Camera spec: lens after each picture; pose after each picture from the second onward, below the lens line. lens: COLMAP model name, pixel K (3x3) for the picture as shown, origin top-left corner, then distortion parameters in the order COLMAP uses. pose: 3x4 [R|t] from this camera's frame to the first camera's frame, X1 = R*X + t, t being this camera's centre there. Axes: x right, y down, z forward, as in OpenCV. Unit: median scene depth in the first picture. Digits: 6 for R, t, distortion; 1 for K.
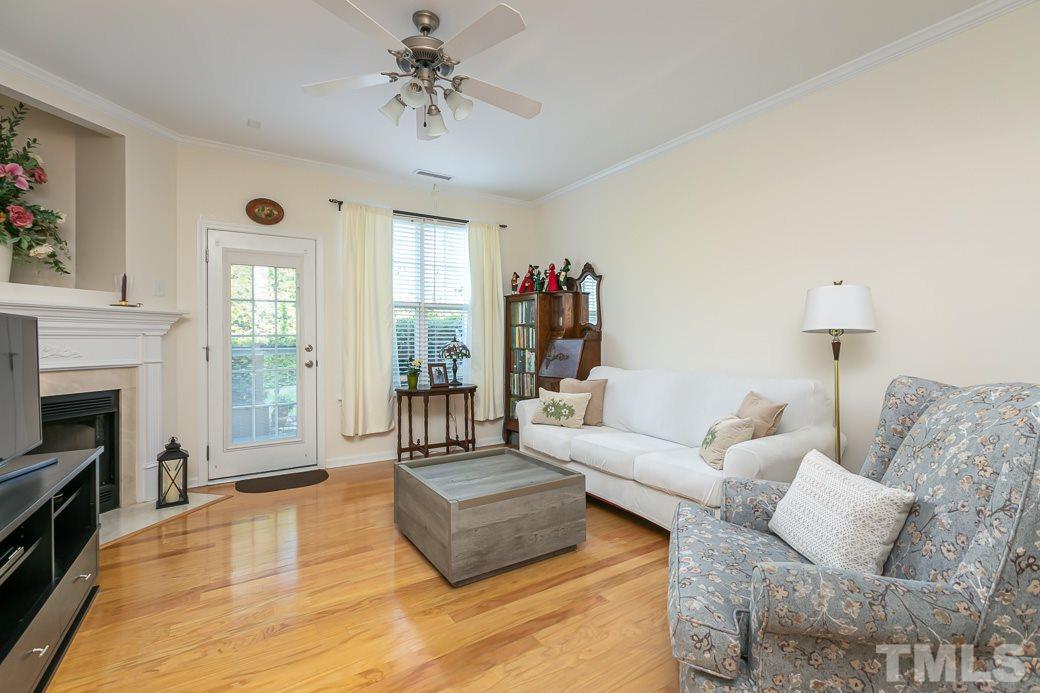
lens RADIAL K [[457.8, 0, 514.6], [0, 457.8, 339.2], [0, 0, 1]] dist [-0.000091, 0.000569]
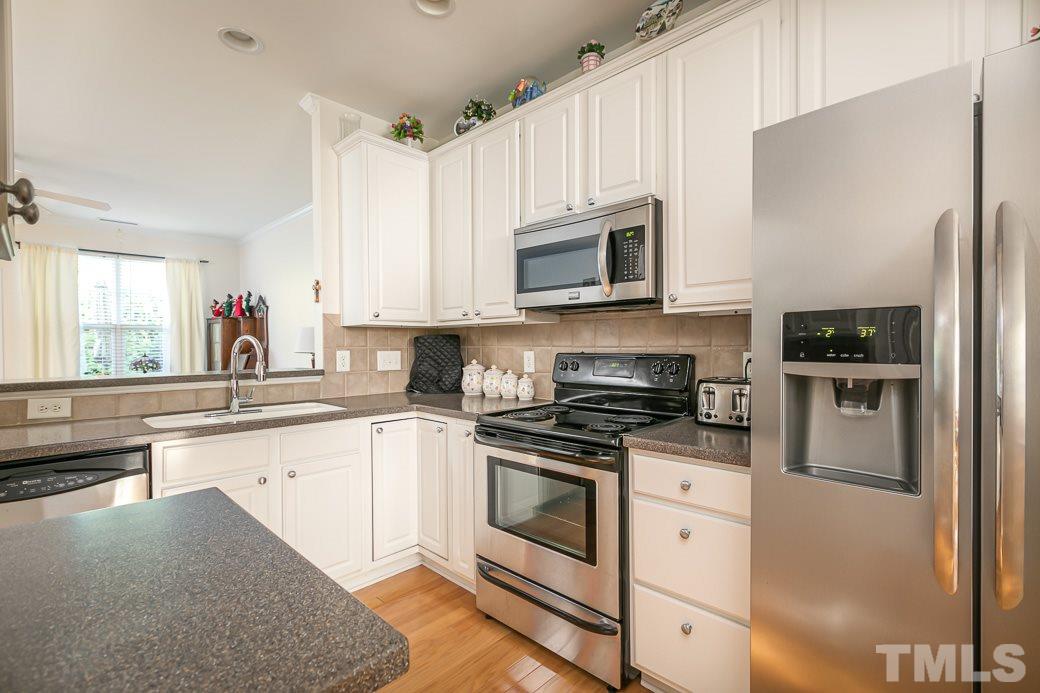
lens RADIAL K [[457.8, 0, 520.5], [0, 457.8, 348.3], [0, 0, 1]] dist [-0.000091, 0.000569]
pose [[0.970369, -0.004835, 0.241579, 0.605786], [0.001187, 0.999883, 0.015242, -0.037972], [-0.241624, -0.014504, 0.970262, -0.484977]]
